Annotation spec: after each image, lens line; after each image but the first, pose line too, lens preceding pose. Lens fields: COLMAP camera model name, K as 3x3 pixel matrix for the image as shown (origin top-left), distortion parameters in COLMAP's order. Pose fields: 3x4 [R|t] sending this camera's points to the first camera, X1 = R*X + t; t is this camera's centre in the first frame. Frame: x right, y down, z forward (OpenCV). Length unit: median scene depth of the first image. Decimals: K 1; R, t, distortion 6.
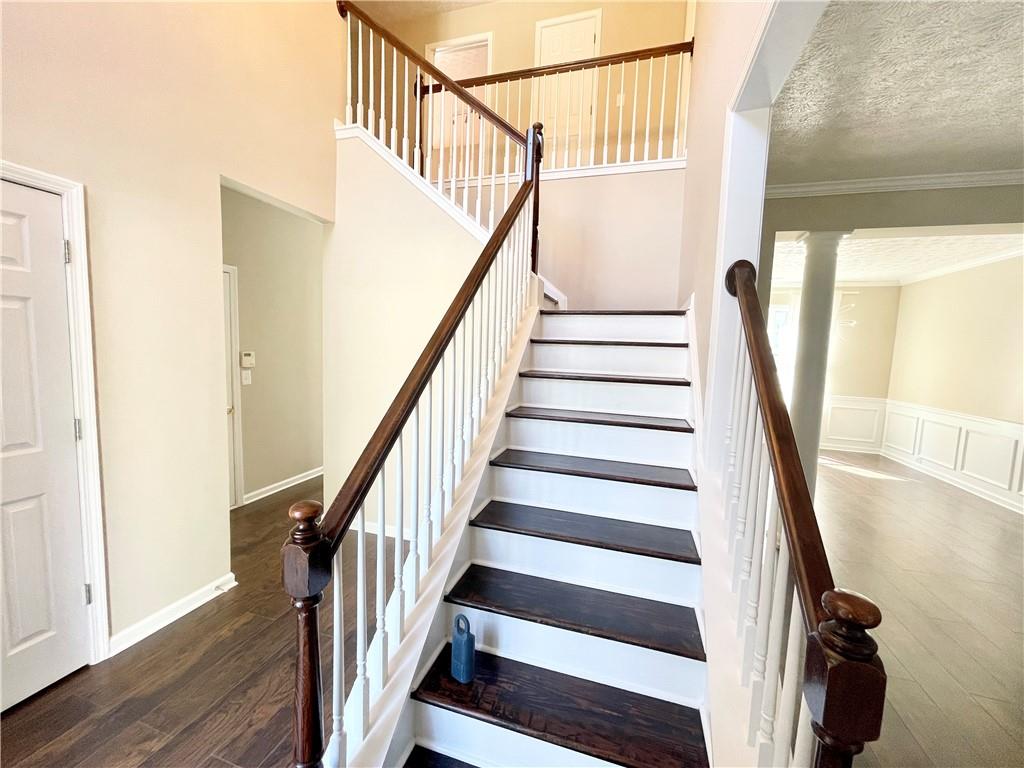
lens RADIAL K [[412.2, 0, 508.9], [0, 412.2, 383.7], [0, 0, 1]] dist [0.000619, 0.000040]
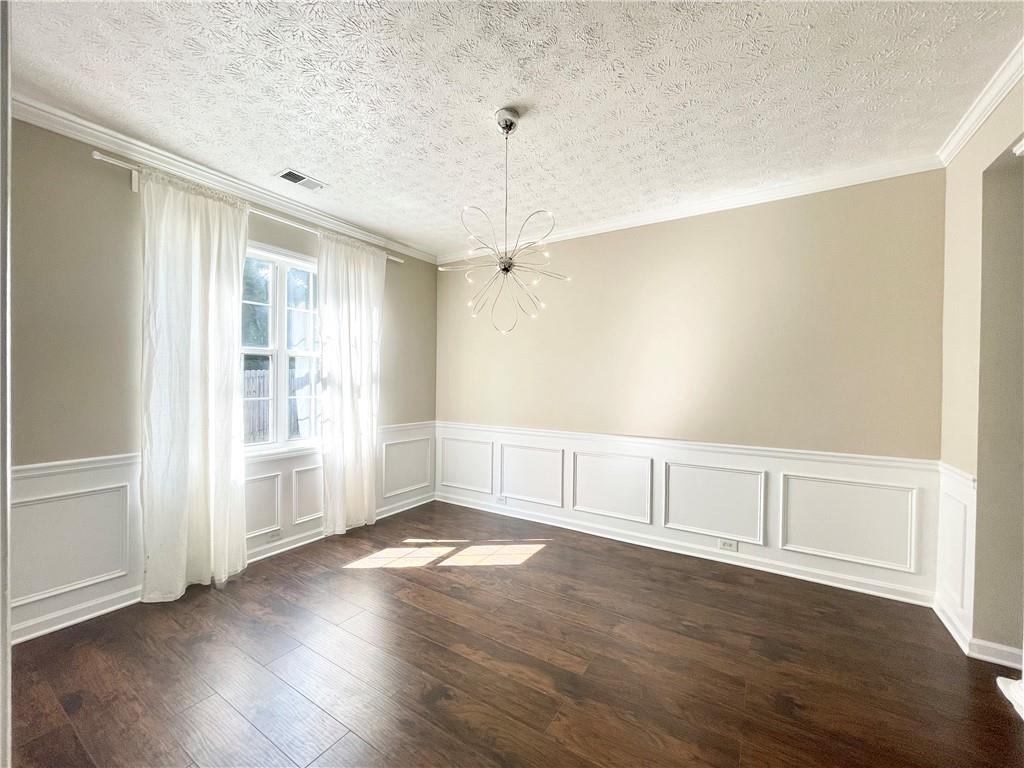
lens RADIAL K [[412.2, 0, 508.9], [0, 412.2, 383.7], [0, 0, 1]] dist [0.000619, 0.000040]
pose [[0.260608, -0.054595, 0.963900, 0.313351], [0.089282, 0.995484, 0.032245, -0.045044], [-0.961308, 0.077656, 0.264305, 0.806993]]
